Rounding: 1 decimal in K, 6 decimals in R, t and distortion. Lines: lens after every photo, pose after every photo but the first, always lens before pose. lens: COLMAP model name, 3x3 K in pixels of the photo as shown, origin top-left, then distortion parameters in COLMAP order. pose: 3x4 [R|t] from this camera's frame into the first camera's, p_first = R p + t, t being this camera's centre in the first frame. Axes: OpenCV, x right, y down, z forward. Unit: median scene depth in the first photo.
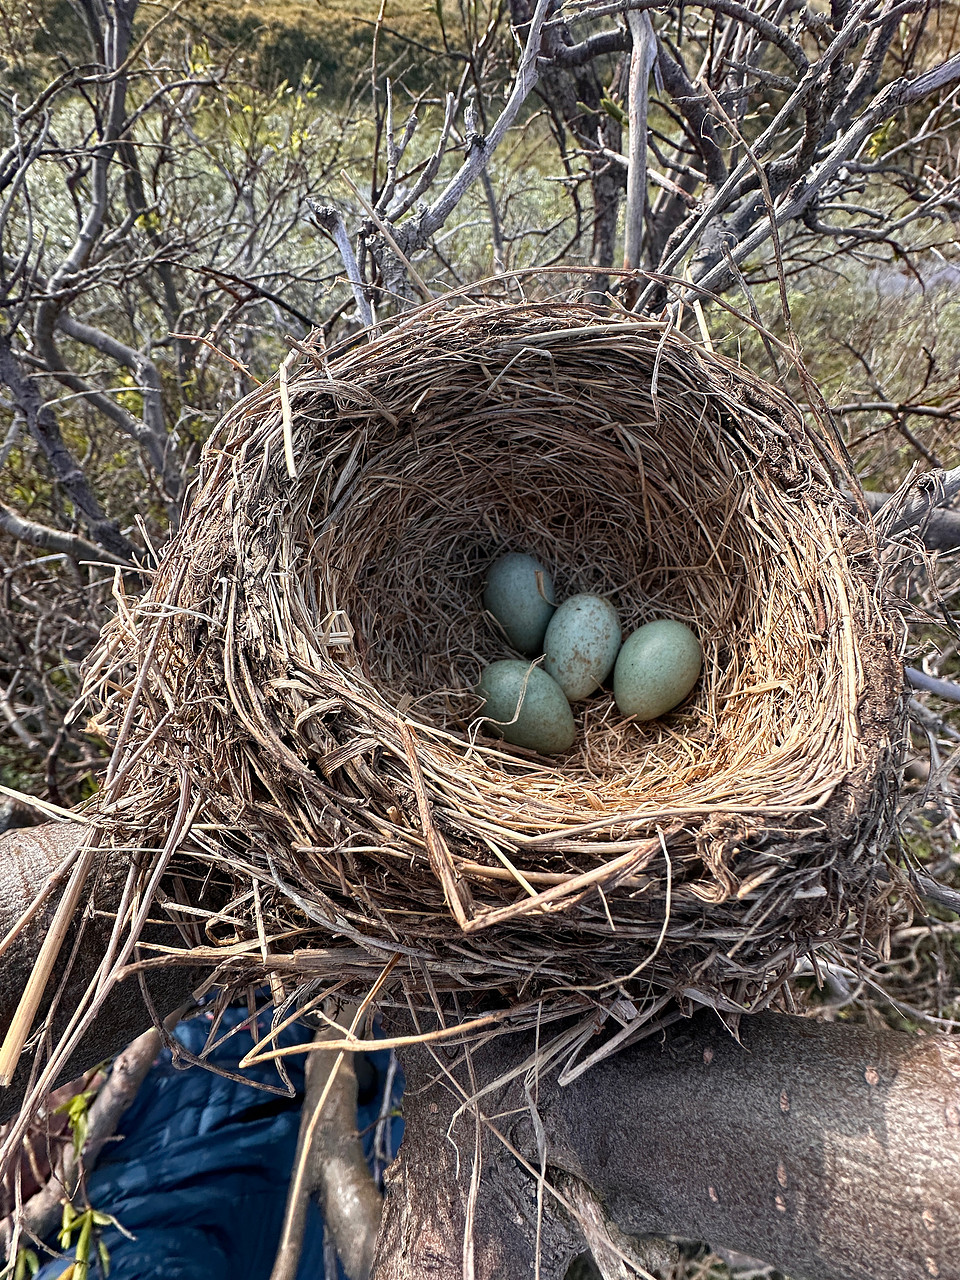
lens RADIAL K [[512.1, 0, 479.5], [0, 512.1, 641.8], [0, 0, 1]] dist [-0.008810, 0.000608]
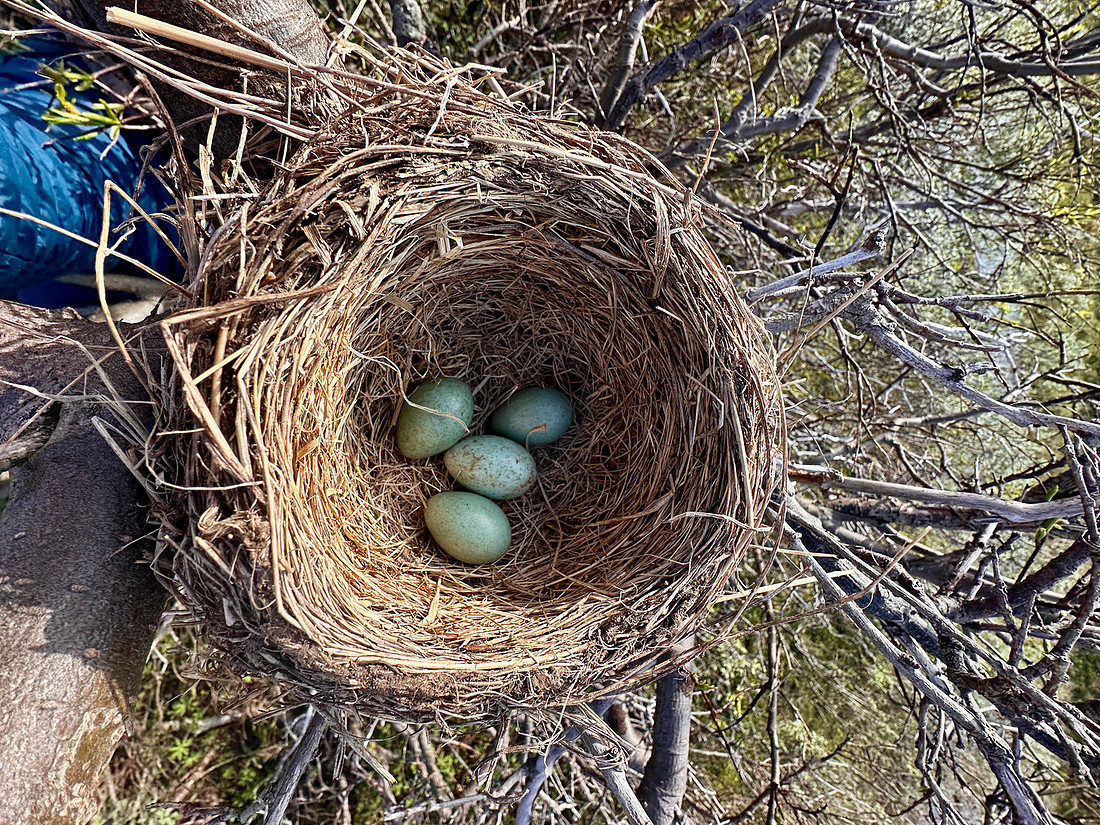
lens RADIAL K [[440.1, 0, 553.1], [0, 440.1, 412.9], [0, 0, 1]] dist [-0.008810, 0.000608]
pose [[0.019540, 0.999354, -0.030162, 0.172992], [-0.996033, 0.022077, 0.086204, -0.364624], [0.086814, 0.028358, 0.995821, -0.029450]]
